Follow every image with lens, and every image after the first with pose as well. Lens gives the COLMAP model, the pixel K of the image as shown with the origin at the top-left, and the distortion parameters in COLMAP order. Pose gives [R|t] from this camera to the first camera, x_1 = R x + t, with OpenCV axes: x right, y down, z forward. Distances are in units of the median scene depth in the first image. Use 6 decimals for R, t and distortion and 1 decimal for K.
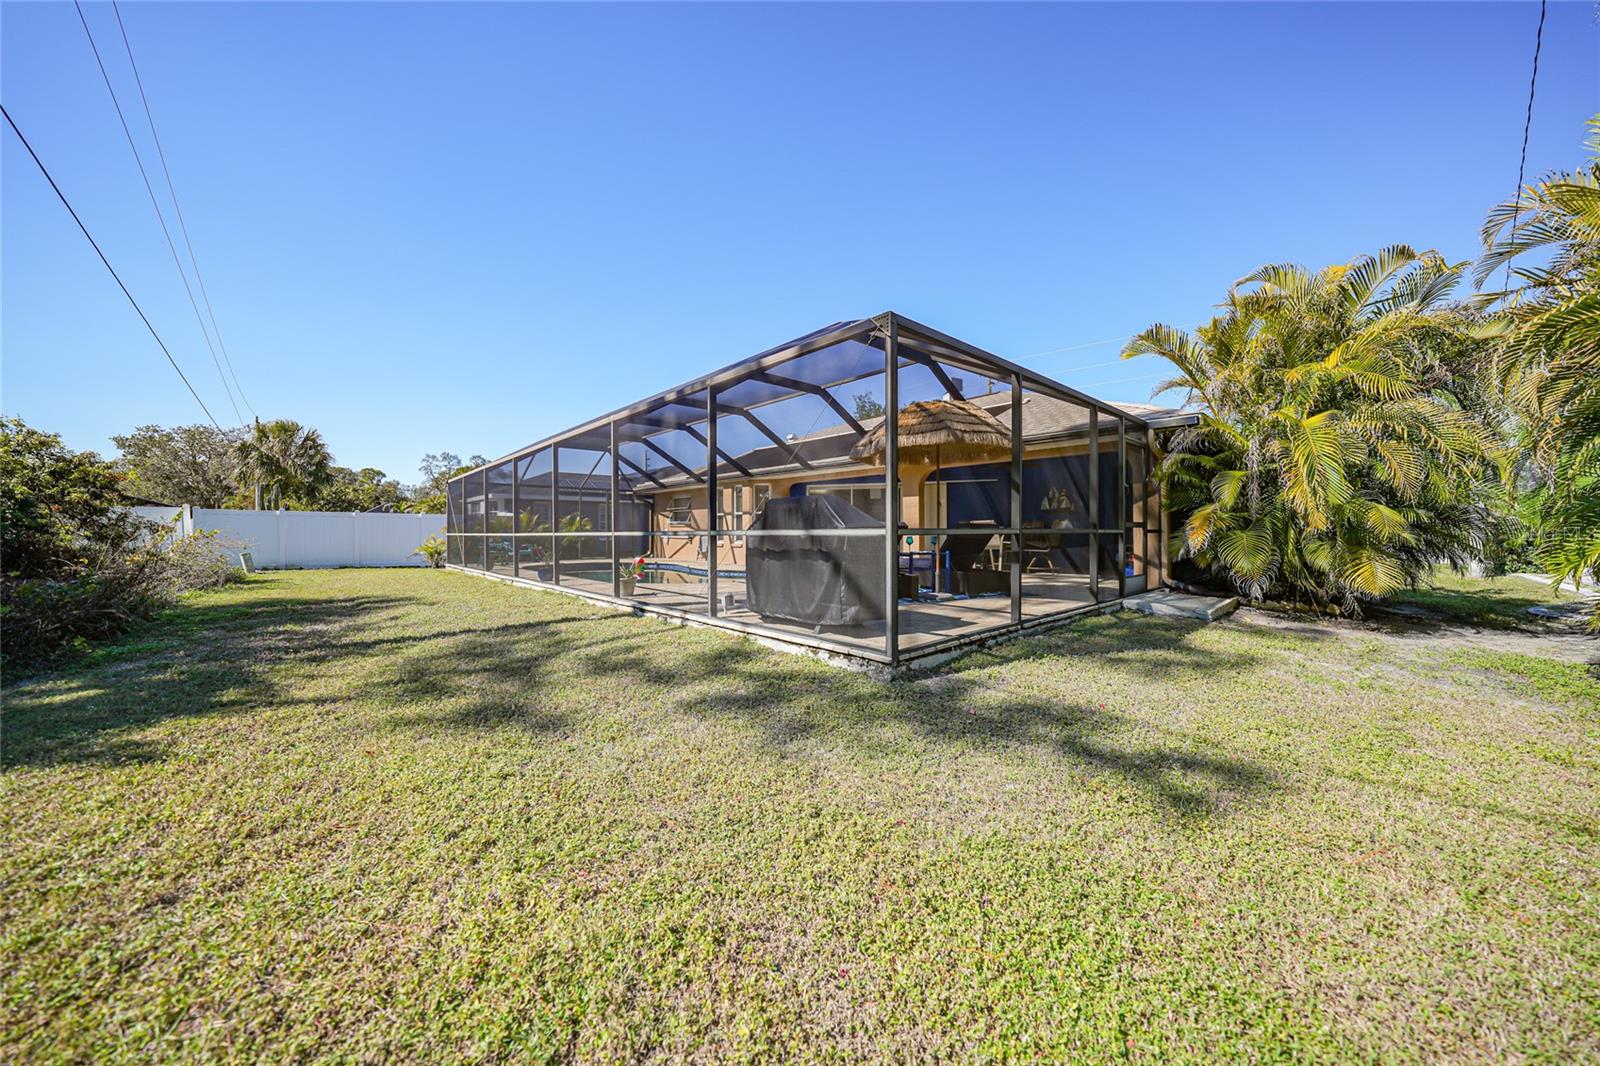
lens RADIAL K [[567.0, 0, 809.5], [0, 567.0, 543.3], [0, 0, 1]] dist [-0.030384, 0.006878]
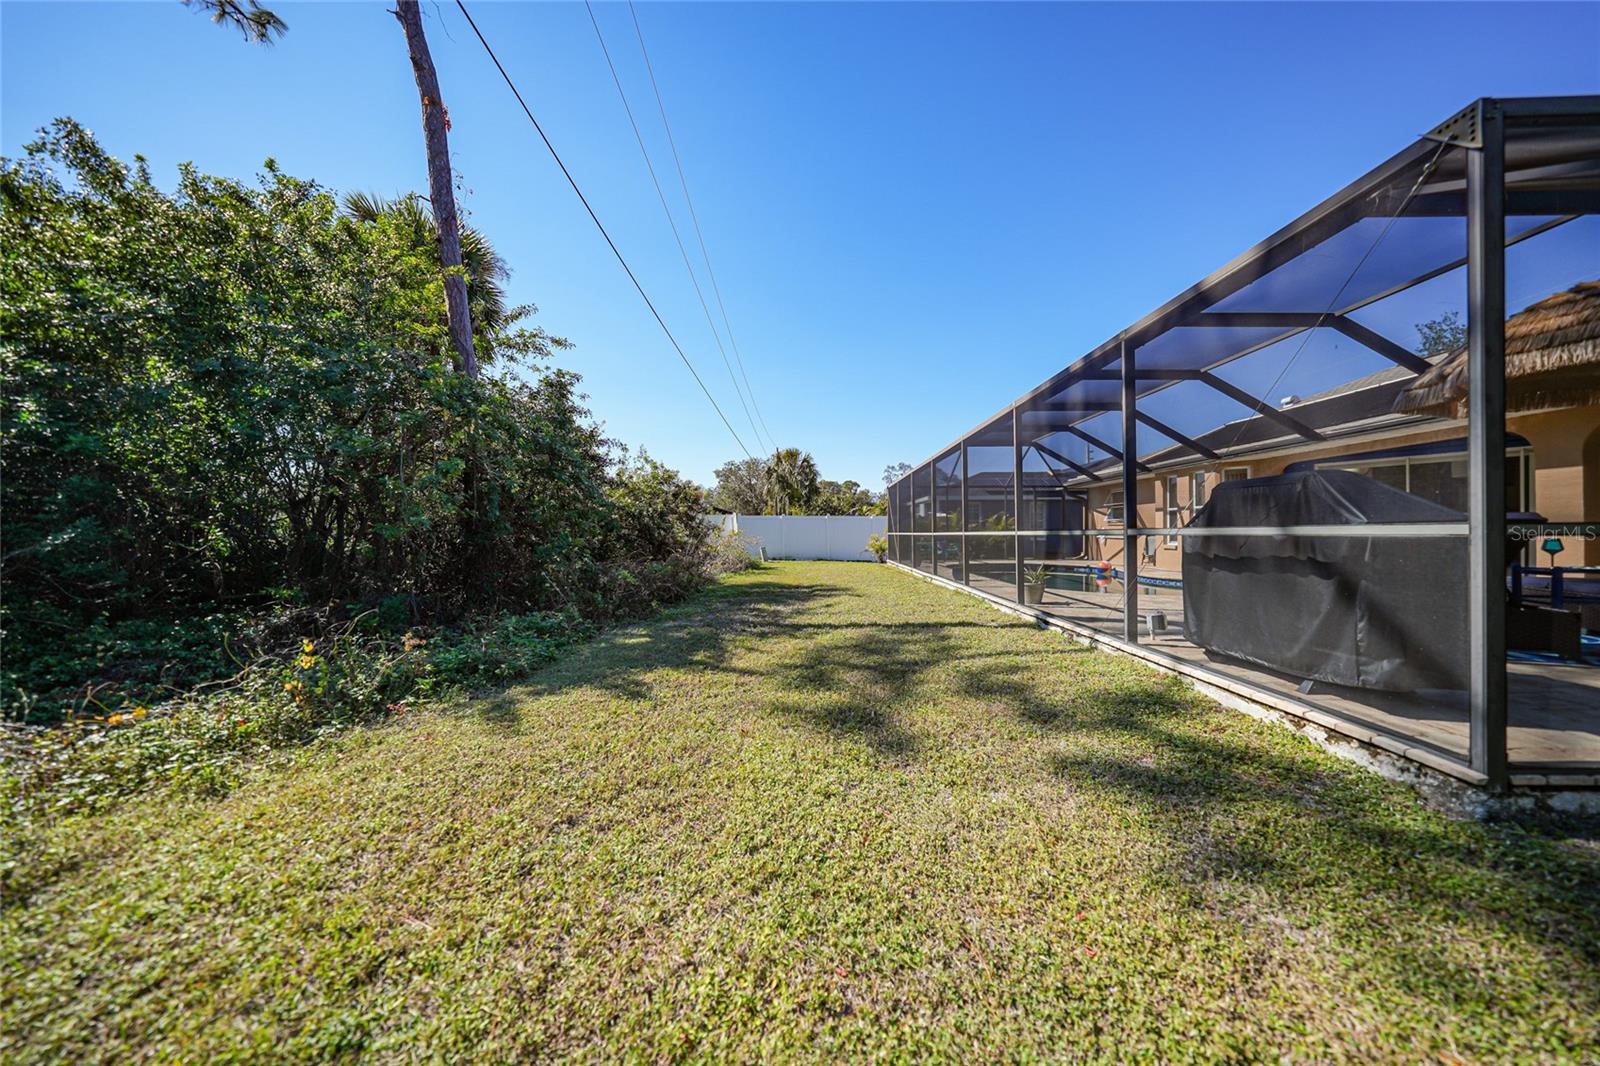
lens RADIAL K [[557.6, 0, 800.0], [0, 557.6, 533.0], [0, 0, 1]] dist [-0.029808, 0.007036]
pose [[0.711772, -0.000053, -0.702410, 0.035258], [-0.012013, 0.999853, -0.012249, -0.002904], [0.702307, 0.017156, 0.711667, 0.161155]]
